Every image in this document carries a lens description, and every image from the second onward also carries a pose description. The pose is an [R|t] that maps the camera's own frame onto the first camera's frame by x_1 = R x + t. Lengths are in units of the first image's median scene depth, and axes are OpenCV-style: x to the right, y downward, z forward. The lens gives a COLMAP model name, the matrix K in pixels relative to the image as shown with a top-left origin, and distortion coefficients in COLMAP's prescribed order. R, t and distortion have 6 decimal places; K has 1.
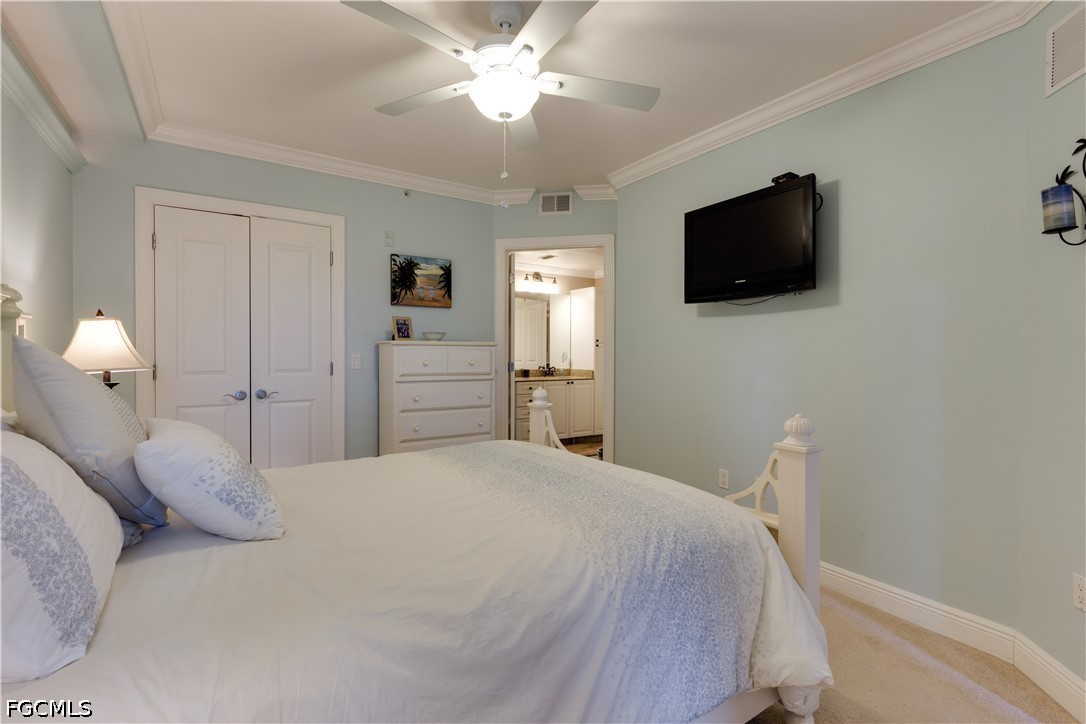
lens RADIAL K [[488.4, 0, 545.8], [0, 488.4, 359.5], [0, 0, 1]] dist [-0.002256, -0.000780]
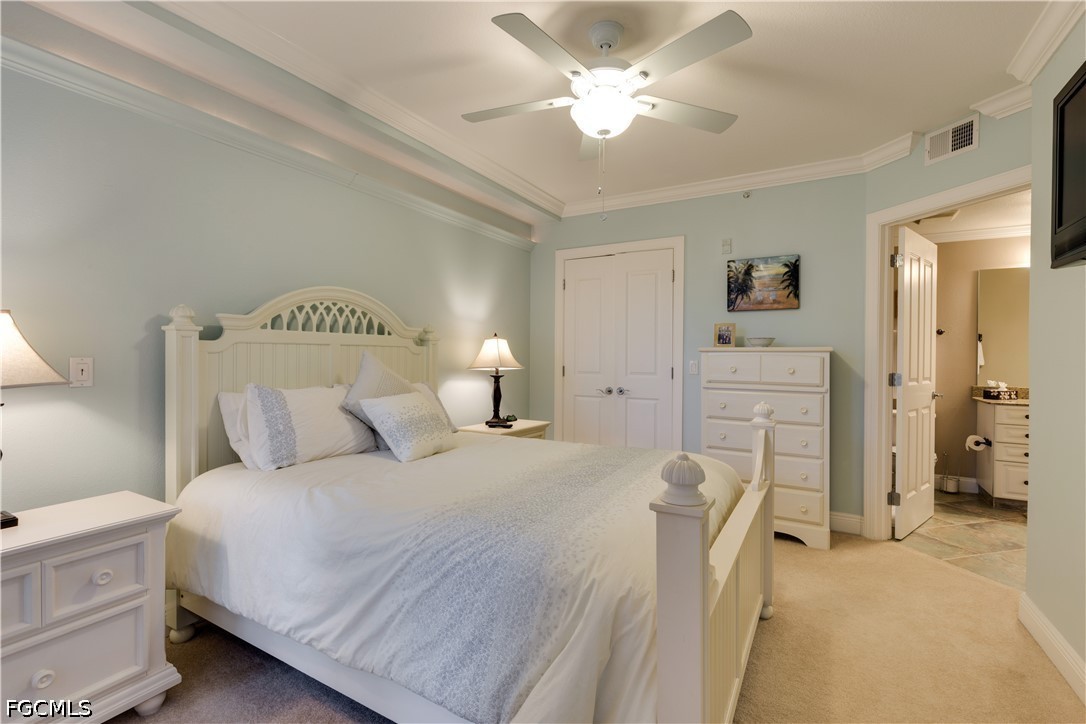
lens RADIAL K [[488.4, 0, 546.4], [0, 488.4, 359.4], [0, 0, 1]] dist [-0.002256, -0.000780]
pose [[0.446810, 0.005438, -0.894612, 0.414081], [-0.018948, 0.999815, -0.003386, -0.003331], [0.894428, 0.018464, 0.446830, 0.221254]]
